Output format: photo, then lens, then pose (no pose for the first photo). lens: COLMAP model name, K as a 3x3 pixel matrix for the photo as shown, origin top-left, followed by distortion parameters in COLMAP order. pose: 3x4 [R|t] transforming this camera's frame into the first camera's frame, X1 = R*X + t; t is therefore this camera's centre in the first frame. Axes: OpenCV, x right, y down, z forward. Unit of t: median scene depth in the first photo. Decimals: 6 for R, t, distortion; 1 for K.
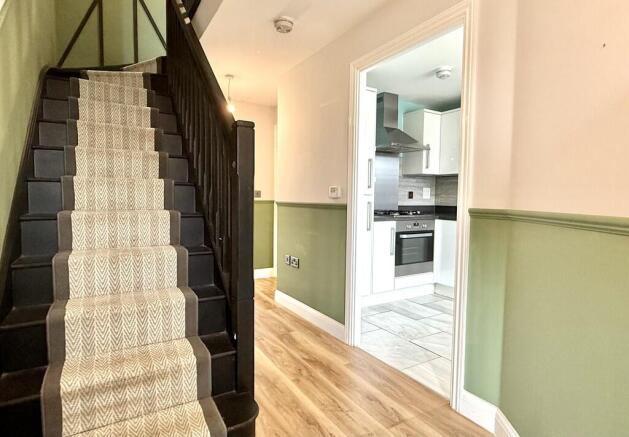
lens RADIAL K [[345.8, 0, 311.8], [0, 345.8, 218.9], [0, 0, 1]] dist [-0.001226, 0.000606]
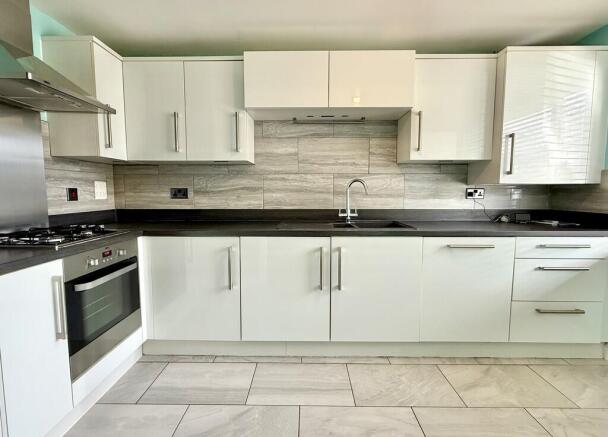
lens RADIAL K [[301.2, 0, 302.9], [0, 301.2, 217.2], [0, 0, 1]] dist [0.001857, 0.000831]
pose [[0.527838, -0.085983, 0.844982, 0.078892], [0.059143, 0.996169, 0.064422, -0.048339], [-0.847284, 0.015971, 0.530901, 0.495469]]
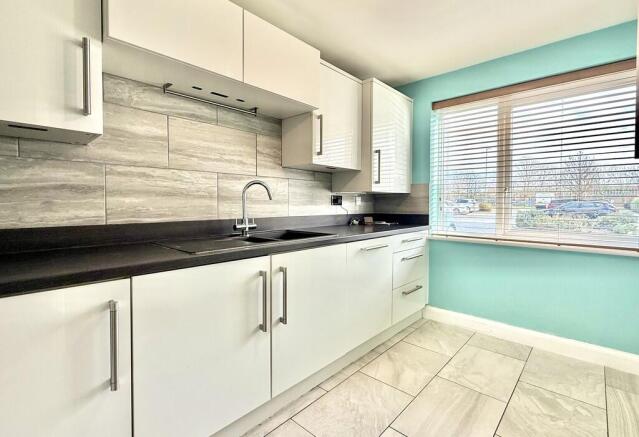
lens RADIAL K [[302.9, 0, 319.0], [0, 302.9, 210.6], [0, 0, 1]] dist [0.006472, 0.000415]
pose [[-0.284739, -0.039488, 0.957792, 0.151634], [0.051770, 0.997060, 0.056497, -0.053680], [-0.957206, 0.065672, -0.281857, 0.775627]]
